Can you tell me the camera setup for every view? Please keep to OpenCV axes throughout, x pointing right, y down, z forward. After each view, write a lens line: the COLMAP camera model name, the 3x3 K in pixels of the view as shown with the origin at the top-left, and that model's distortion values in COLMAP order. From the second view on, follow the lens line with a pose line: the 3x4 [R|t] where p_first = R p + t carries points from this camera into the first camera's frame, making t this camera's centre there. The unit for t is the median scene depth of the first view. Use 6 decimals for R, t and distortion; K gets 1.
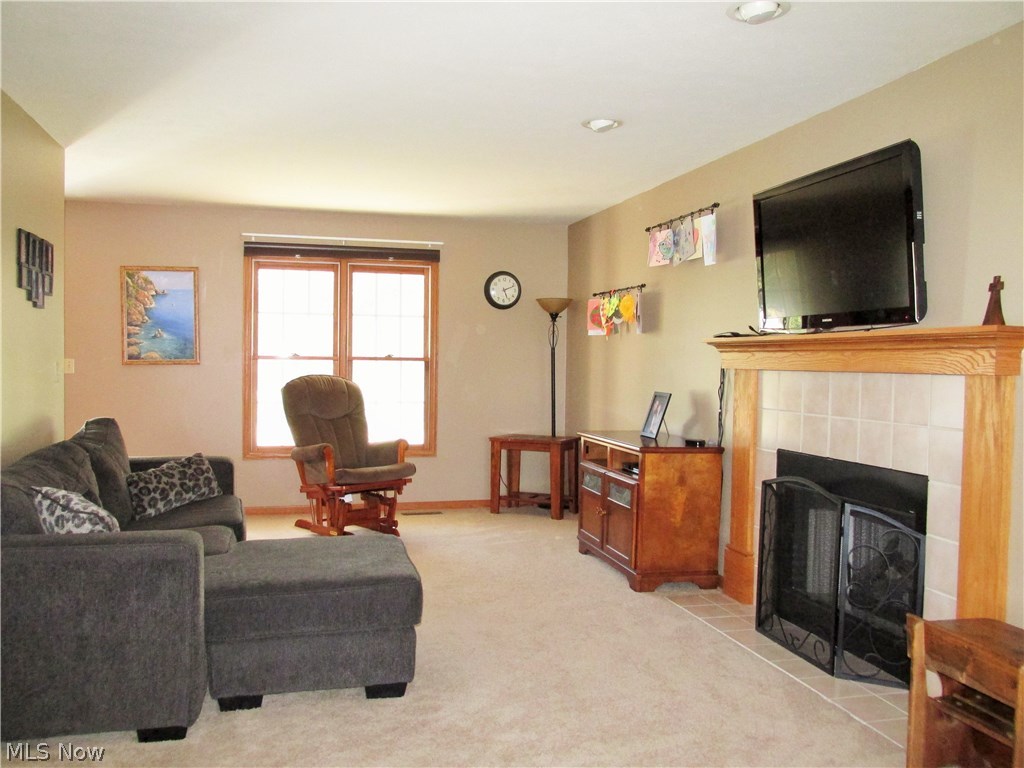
lens RADIAL K [[853.1, 0, 512.0], [0, 853.1, 384.0], [0, 0, 1]] dist [-0.031717, -0.002209]
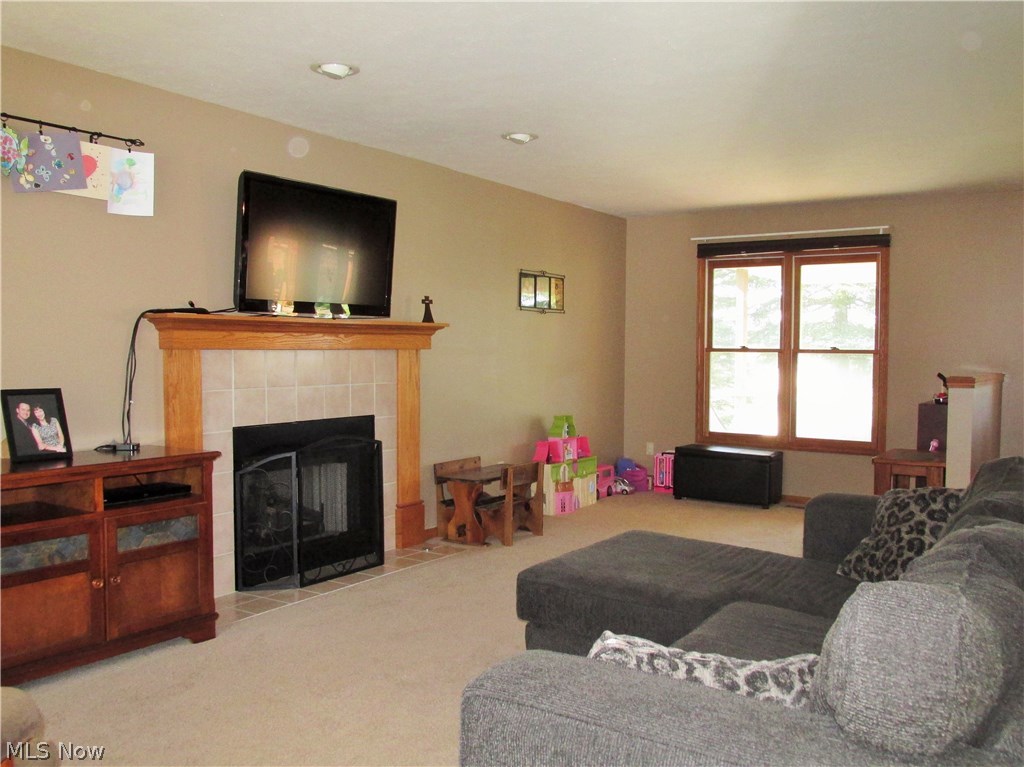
lens RADIAL K [[853.1, 0, 512.0], [0, 853.1, 383.5], [0, 0, 1]] dist [-0.031717, -0.002209]
pose [[-0.634538, -0.025456, 0.772472, -0.761259], [0.028310, 0.998021, 0.056144, -0.025778], [-0.772373, 0.057494, -0.632562, 1.551750]]
